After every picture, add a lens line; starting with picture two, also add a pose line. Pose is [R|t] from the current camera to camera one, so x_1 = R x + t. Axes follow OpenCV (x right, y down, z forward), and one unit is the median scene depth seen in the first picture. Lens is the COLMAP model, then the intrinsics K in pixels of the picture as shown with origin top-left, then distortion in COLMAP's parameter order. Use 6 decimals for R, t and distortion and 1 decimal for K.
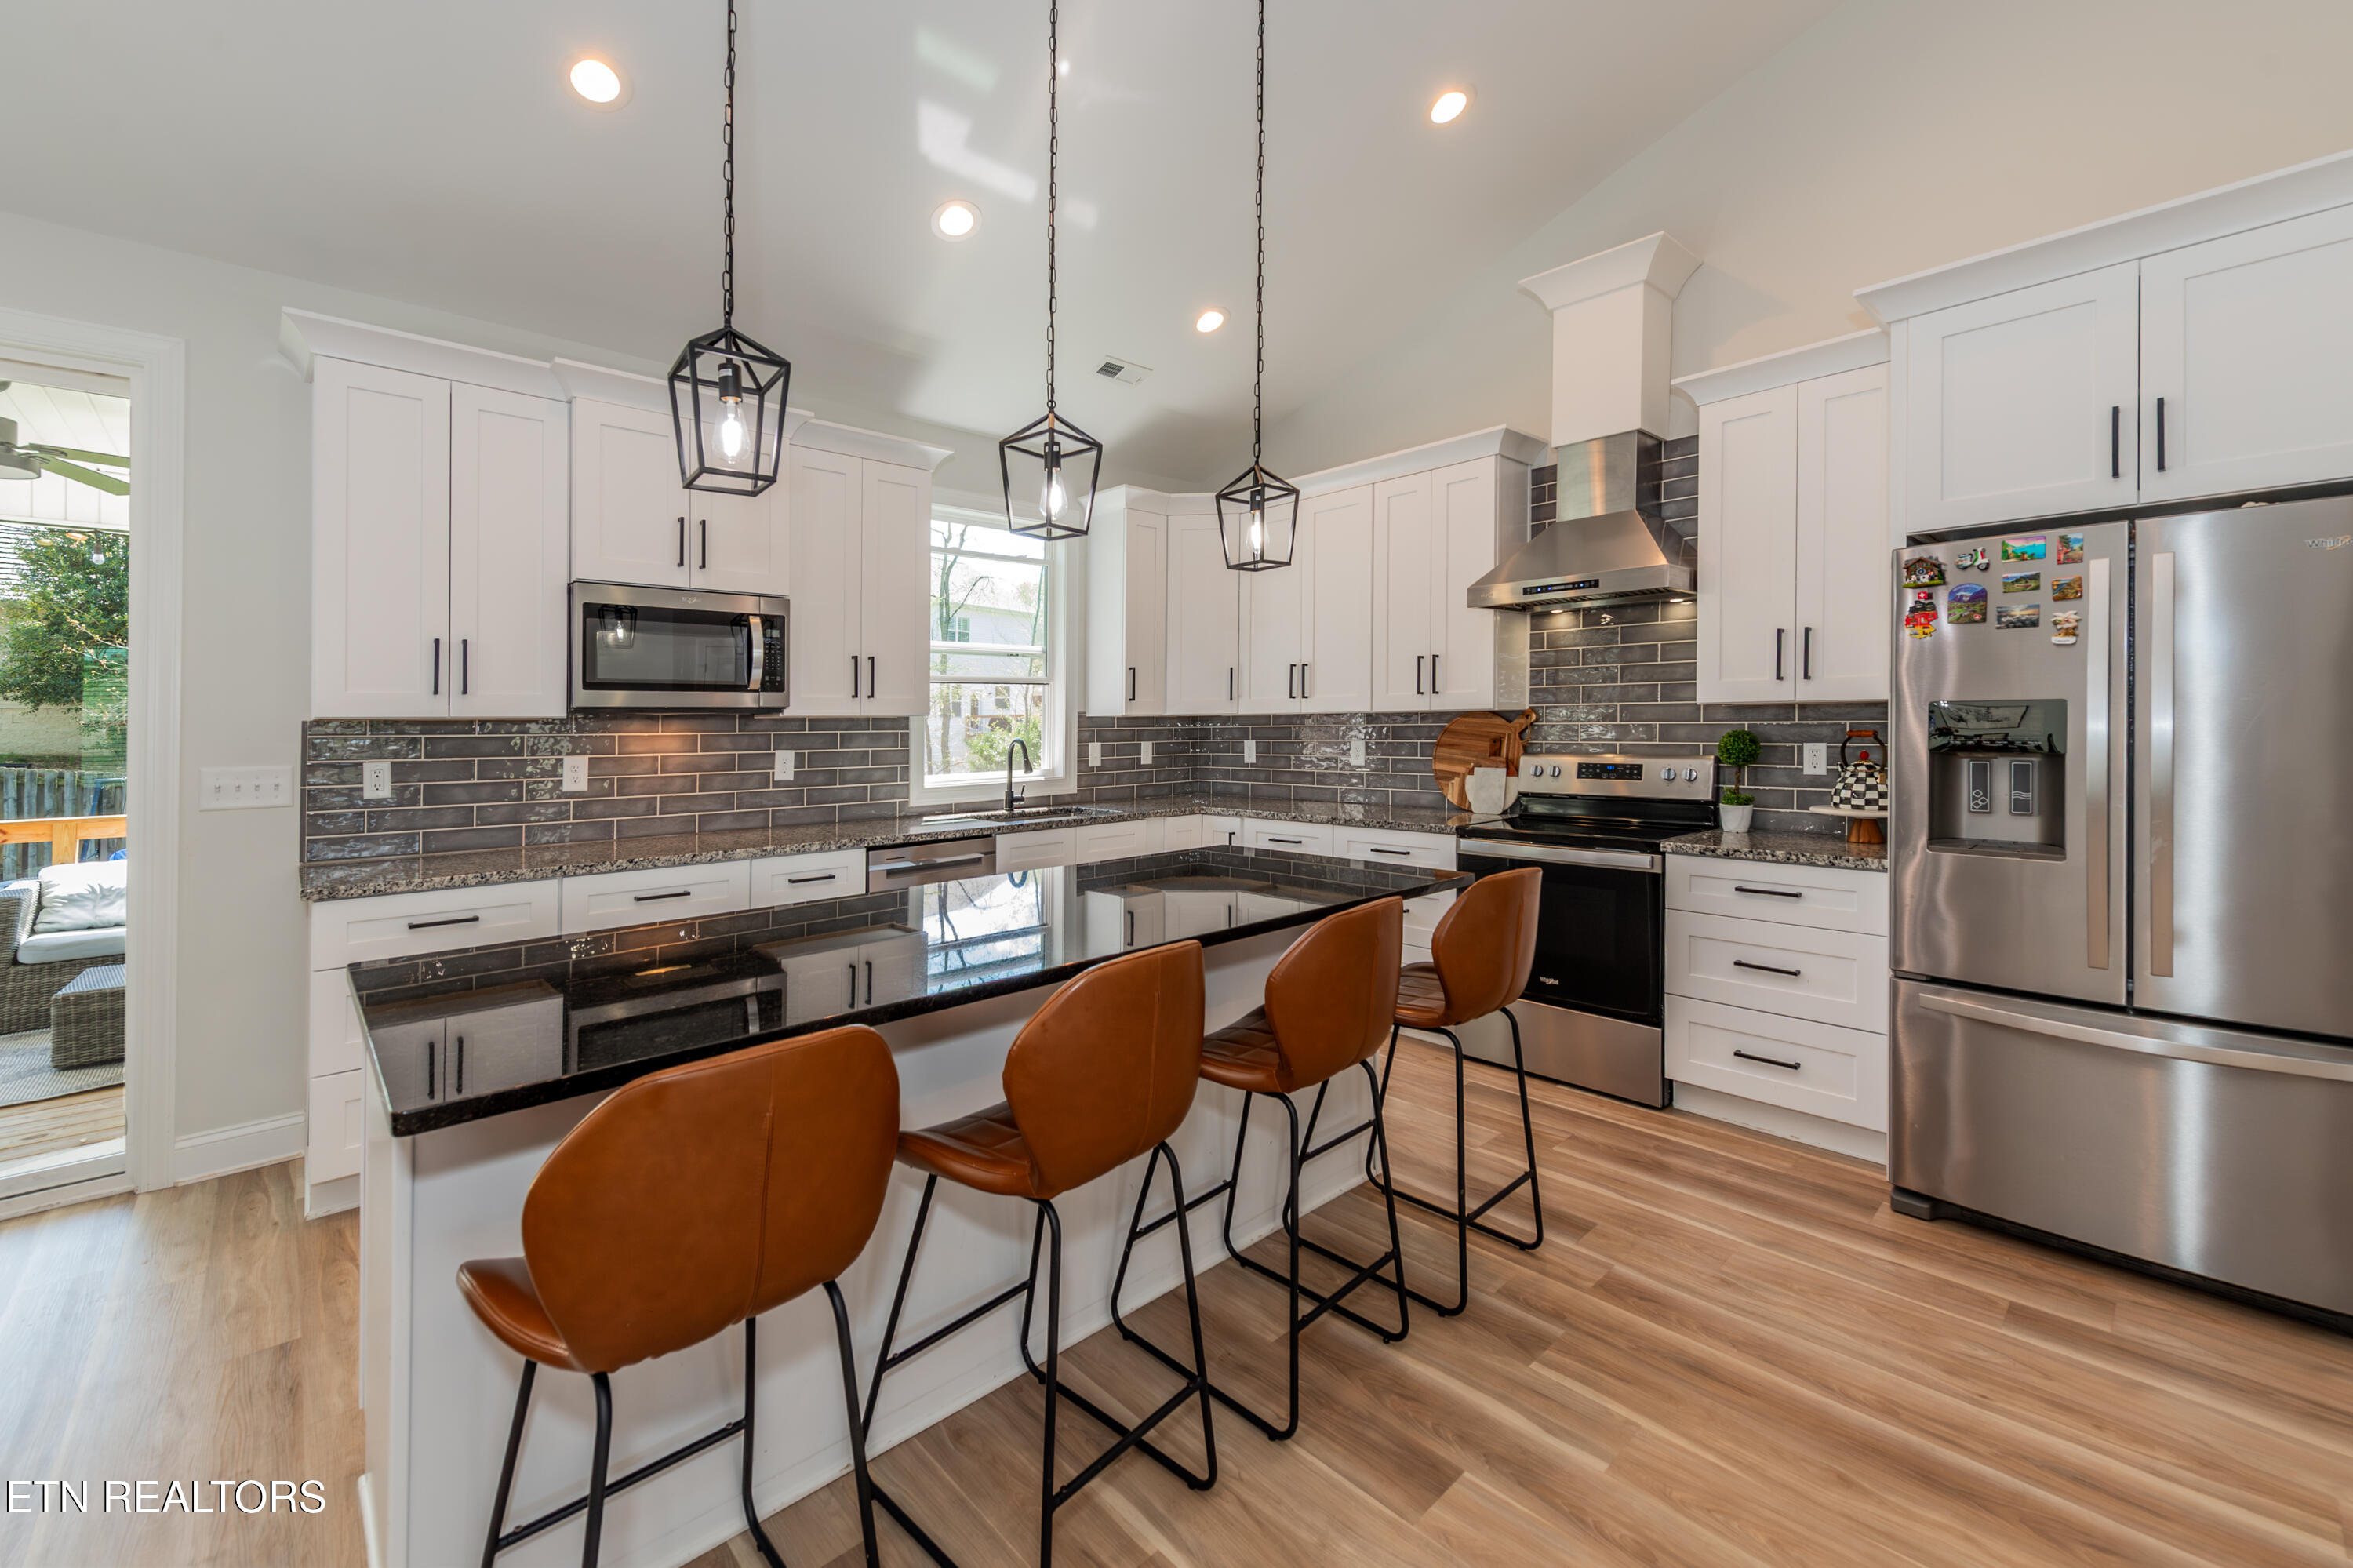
lens RADIAL K [[948.4, 0, 1122.8], [0, 948.4, 741.9], [0, 0, 1]] dist [-0.000117, -0.000018]
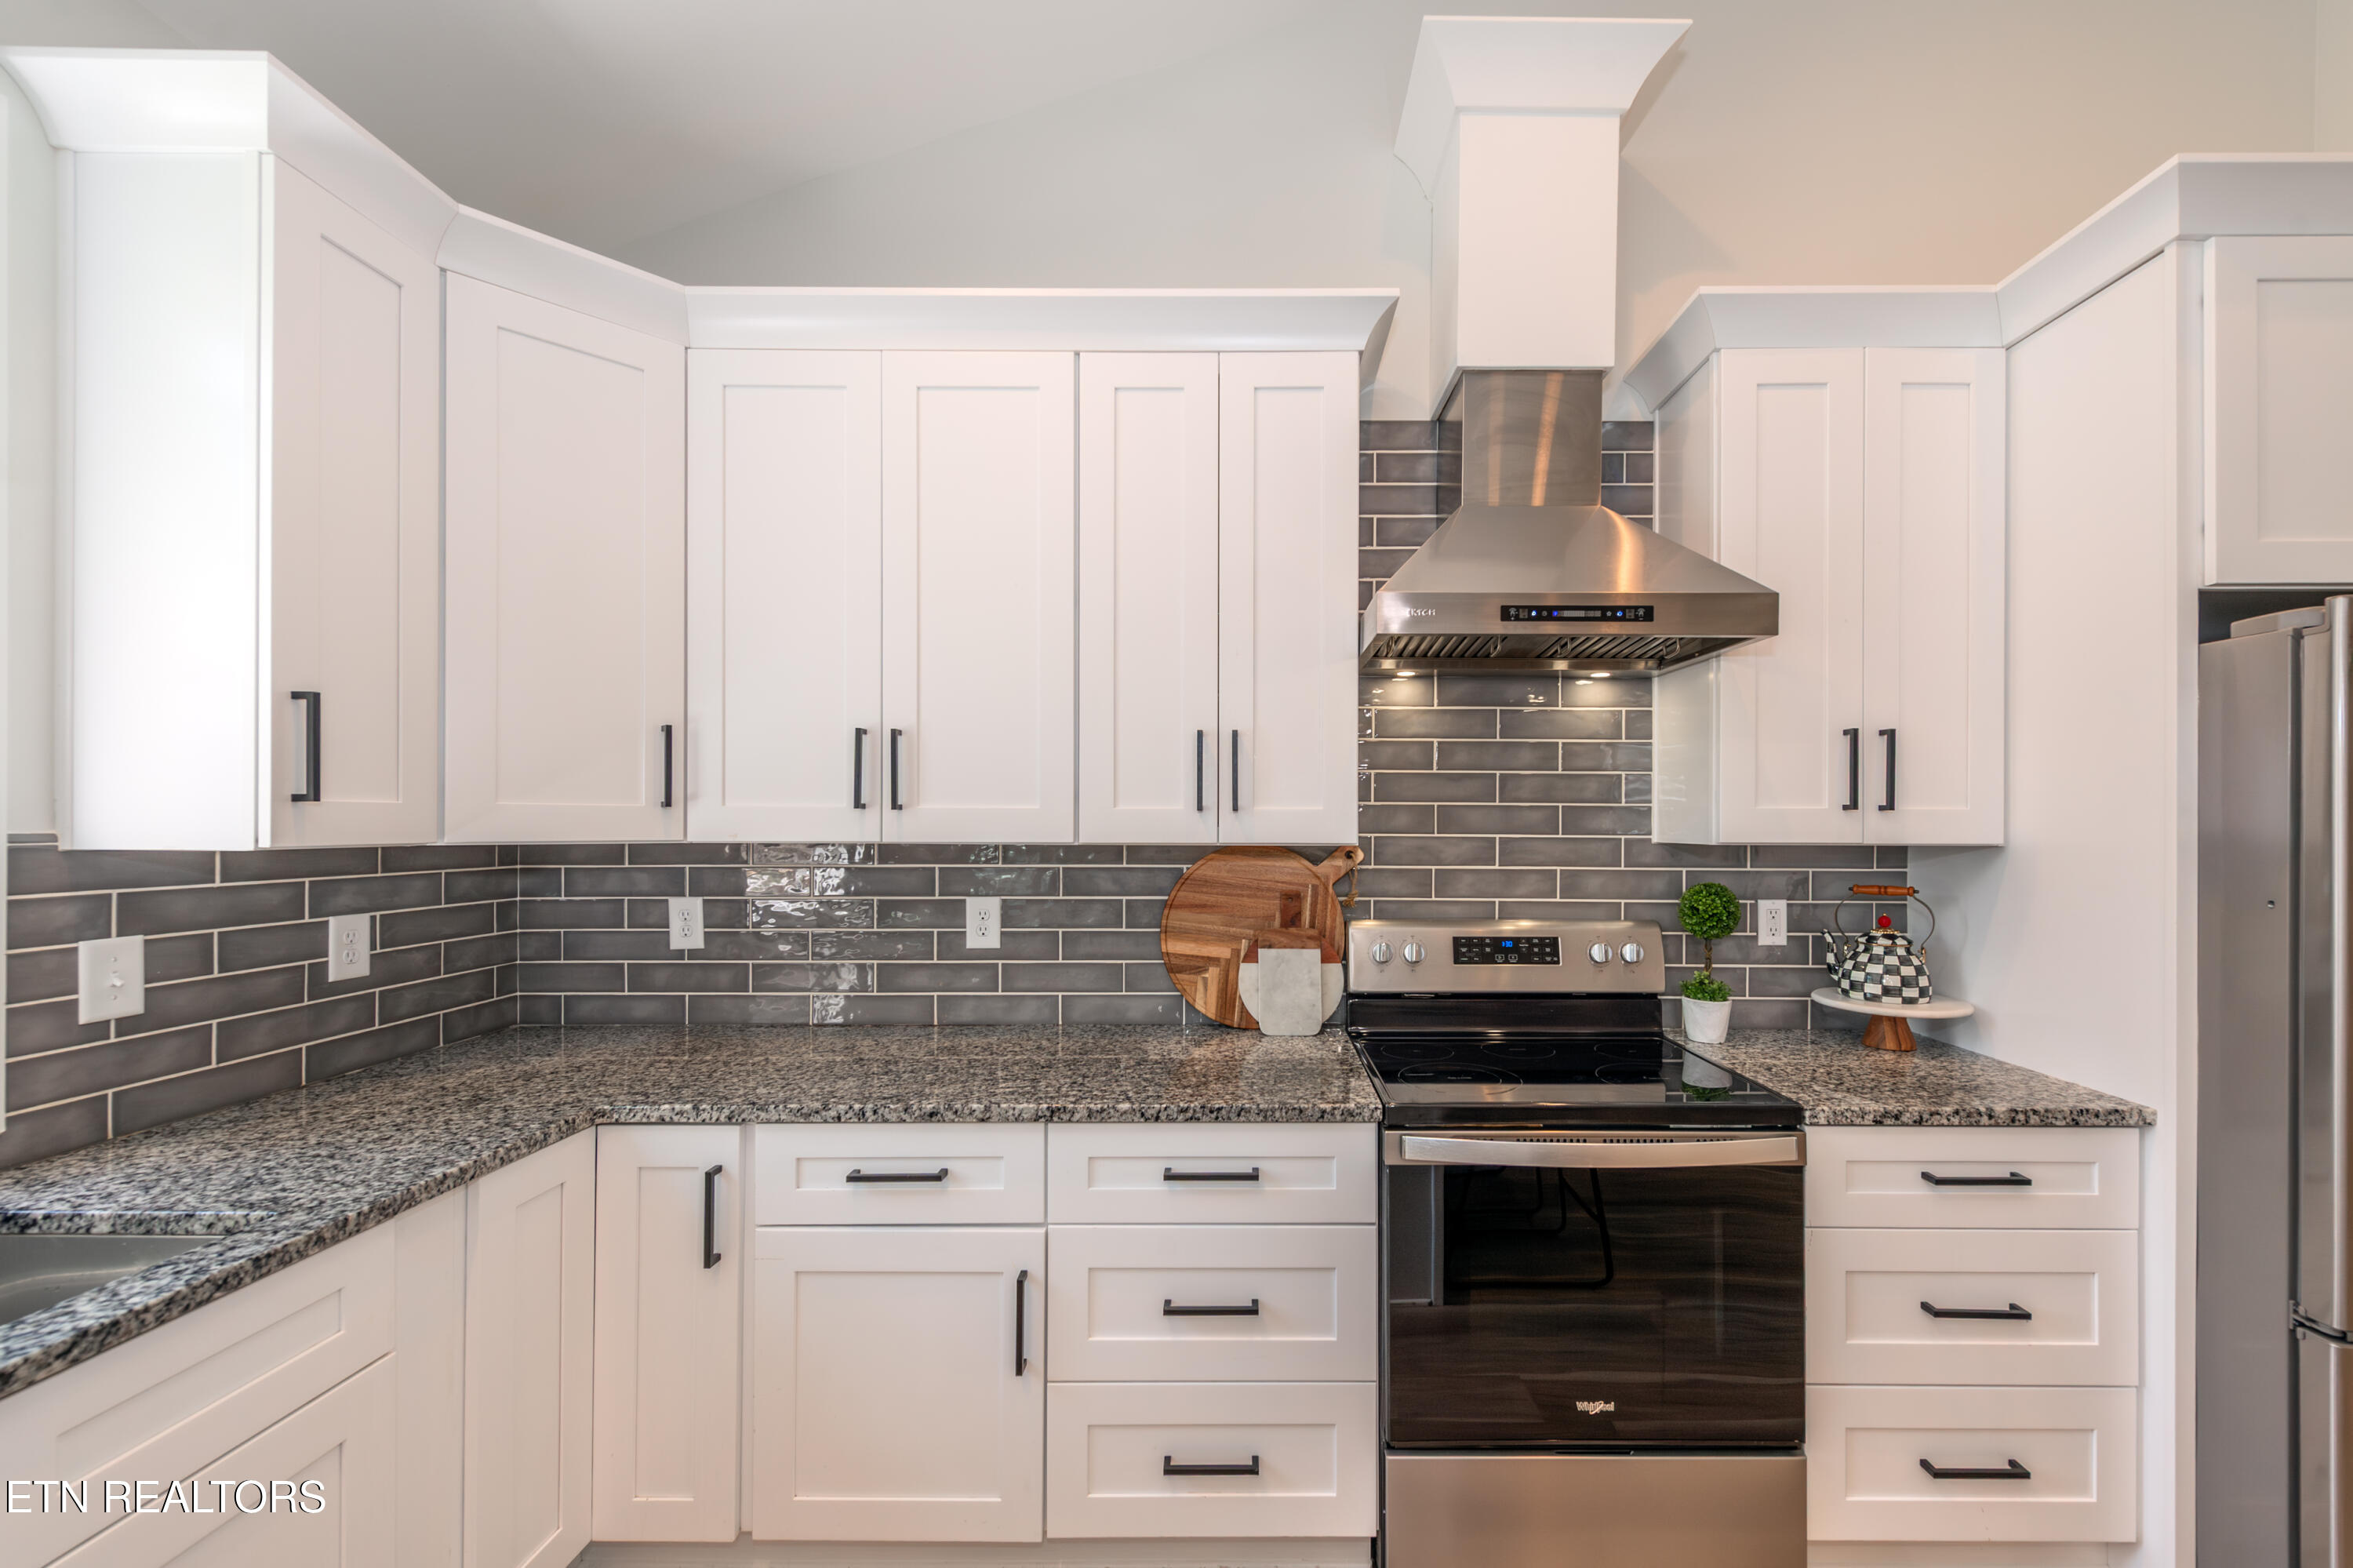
lens RADIAL K [[948.8, 0, 1241.6], [0, 948.8, 850.1], [0, 0, 1]] dist [0.056636, -0.000072]
pose [[0.664682, -0.012346, 0.747024, -0.039587], [0.004224, 0.999910, 0.012767, -0.037205], [-0.747114, -0.005331, 0.664674, 0.667764]]
